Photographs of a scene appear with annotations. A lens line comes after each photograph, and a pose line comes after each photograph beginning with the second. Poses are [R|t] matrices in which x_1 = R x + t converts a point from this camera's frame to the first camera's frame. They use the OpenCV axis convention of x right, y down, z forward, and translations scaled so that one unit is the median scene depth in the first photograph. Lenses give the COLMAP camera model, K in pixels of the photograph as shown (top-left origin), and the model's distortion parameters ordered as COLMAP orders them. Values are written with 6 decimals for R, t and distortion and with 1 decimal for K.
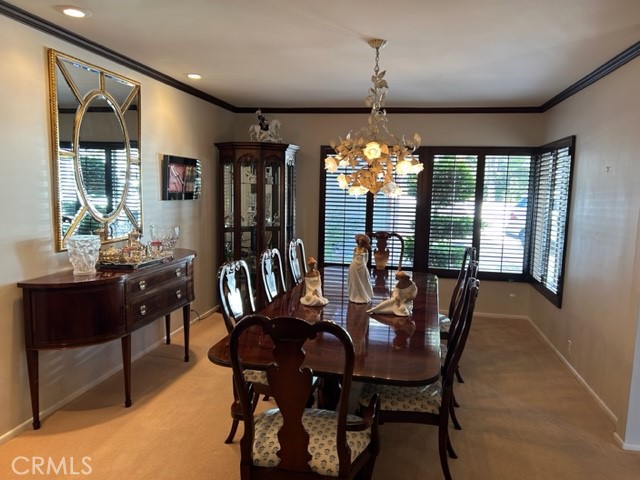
lens RADIAL K [[481.5, 0, 320.7], [0, 481.5, 238.1], [0, 0, 1]] dist [0.053025, -0.057612]
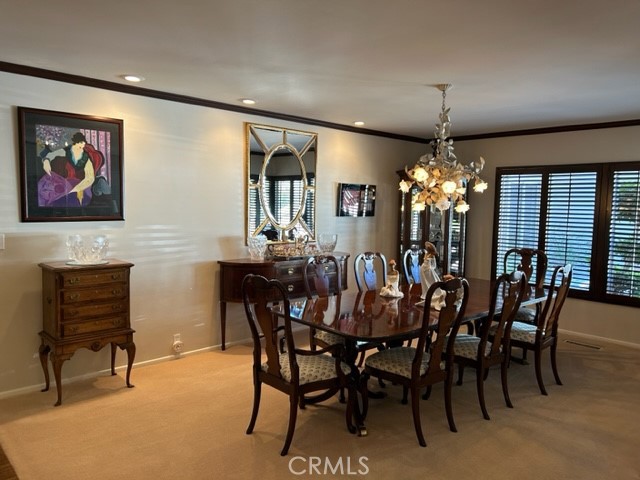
lens RADIAL K [[481.5, 0, 319.2], [0, 481.5, 239.4], [0, 0, 1]] dist [0.053025, -0.057612]
pose [[0.804084, 0.036151, -0.593415, 0.582232], [-0.063887, 0.997624, -0.025792, 0.032265], [0.591073, 0.058650, 0.804483, -0.140777]]
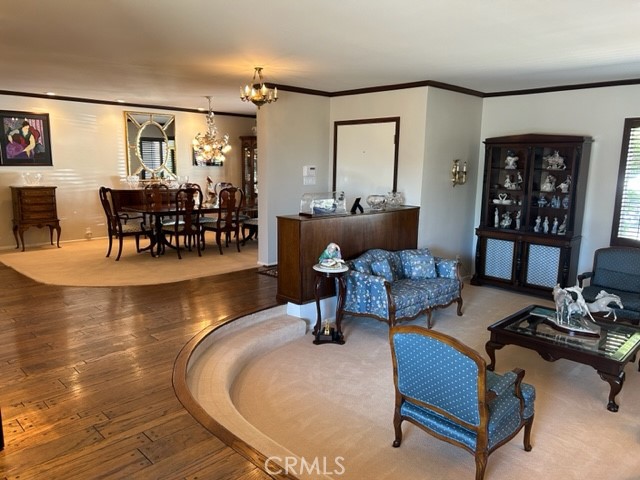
lens RADIAL K [[481.5, 0, 318.4], [0, 481.5, 243.6], [0, 0, 1]] dist [0.053025, -0.057612]
pose [[0.820196, 0.083044, -0.566024, 1.946076], [-0.054995, 0.996271, 0.066477, 0.136672], [0.569434, -0.023396, 0.821704, -0.694268]]
